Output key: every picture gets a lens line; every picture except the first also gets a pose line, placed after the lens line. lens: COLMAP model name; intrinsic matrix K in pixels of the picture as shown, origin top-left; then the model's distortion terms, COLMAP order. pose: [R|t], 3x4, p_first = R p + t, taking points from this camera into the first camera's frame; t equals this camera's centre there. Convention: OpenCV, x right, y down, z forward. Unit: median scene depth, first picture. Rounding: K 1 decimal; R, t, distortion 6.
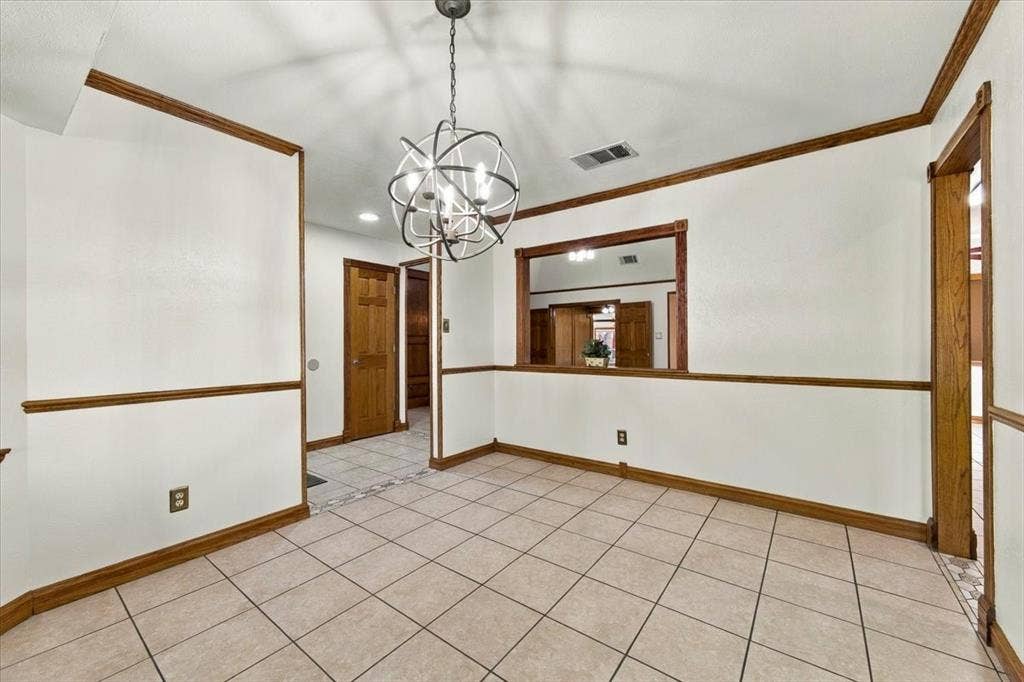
lens RADIAL K [[397.5, 0, 512.0], [0, 397.5, 341.0], [0, 0, 1]] dist [-0.000134, -0.000005]
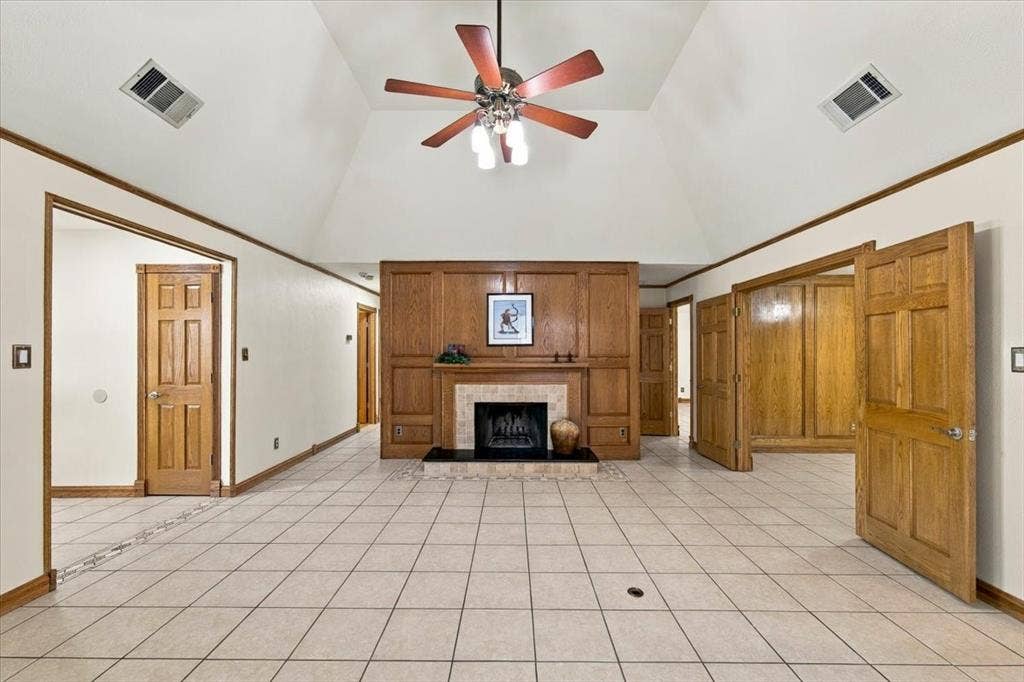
lens RADIAL K [[417.2, 0, 512.4], [0, 417.2, 353.9], [0, 0, 1]] dist [-0.001055, -0.000019]
pose [[0.600535, 0.002252, -0.799595, 0.380692], [0.000773, 0.999994, 0.003397, -0.017168], [0.799598, -0.002658, 0.600530, 0.600229]]
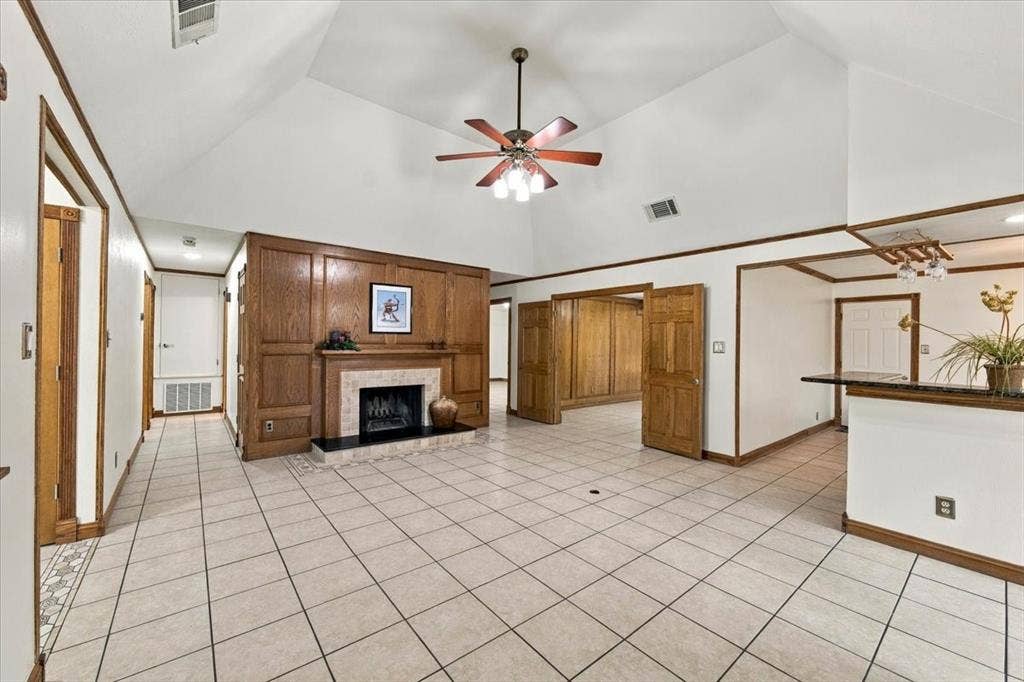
lens RADIAL K [[403.9, 0, 517.3], [0, 403.9, 343.3], [0, 0, 1]] dist [0.000434, 0.000143]
pose [[0.972343, 0.013719, -0.233154, 0.228639], [-0.012497, 0.999899, 0.006718, -0.018426], [0.233223, -0.003618, 0.972417, 0.397030]]
